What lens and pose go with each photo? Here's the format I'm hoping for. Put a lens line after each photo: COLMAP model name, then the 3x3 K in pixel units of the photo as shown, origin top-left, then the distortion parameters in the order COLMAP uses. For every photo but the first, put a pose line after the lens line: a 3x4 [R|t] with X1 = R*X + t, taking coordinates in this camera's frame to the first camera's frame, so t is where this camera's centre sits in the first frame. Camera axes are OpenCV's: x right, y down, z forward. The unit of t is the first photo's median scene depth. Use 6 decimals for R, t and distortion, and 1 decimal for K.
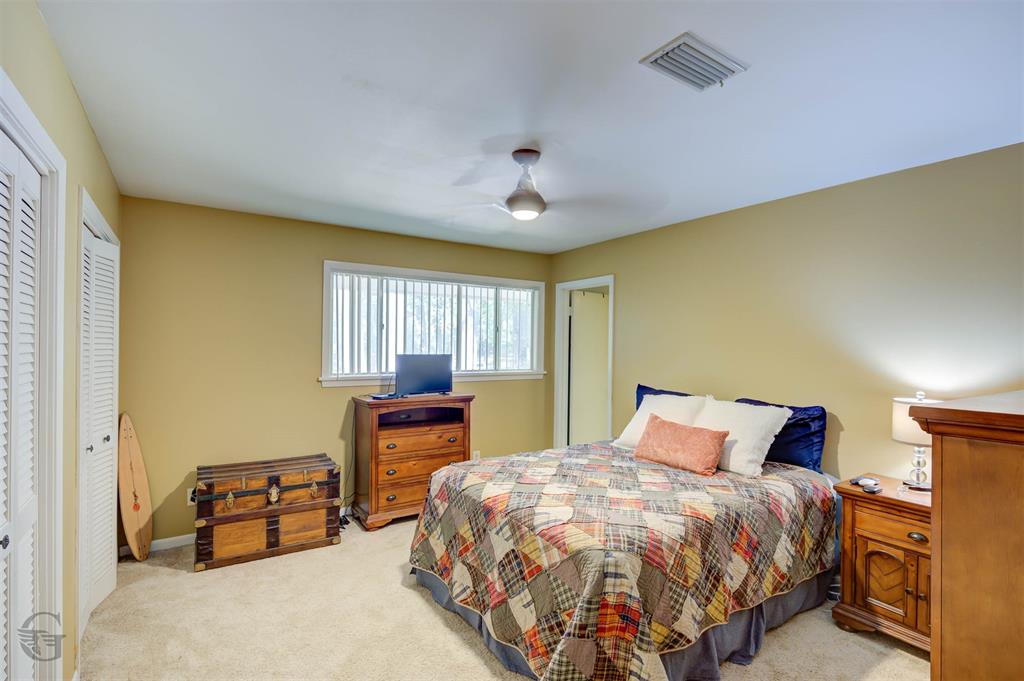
lens RADIAL K [[487.8, 0, 513.2], [0, 487.8, 345.8], [0, 0, 1]] dist [0.000080, -0.003561]
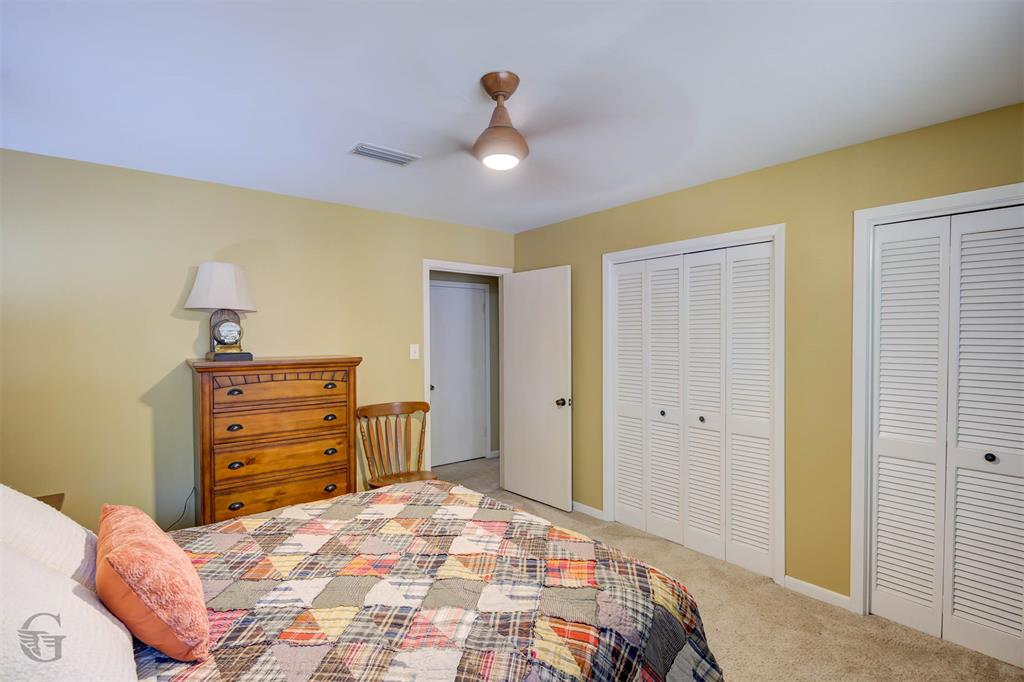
lens RADIAL K [[487.8, 0, 512.9], [0, 487.8, 344.4], [0, 0, 1]] dist [0.000080, -0.003561]
pose [[-0.994565, 0.000714, -0.104117, 0.082063], [0.000761, 1.000000, -0.000410, 0.010046], [0.104117, -0.000487, -0.994565, 1.766833]]
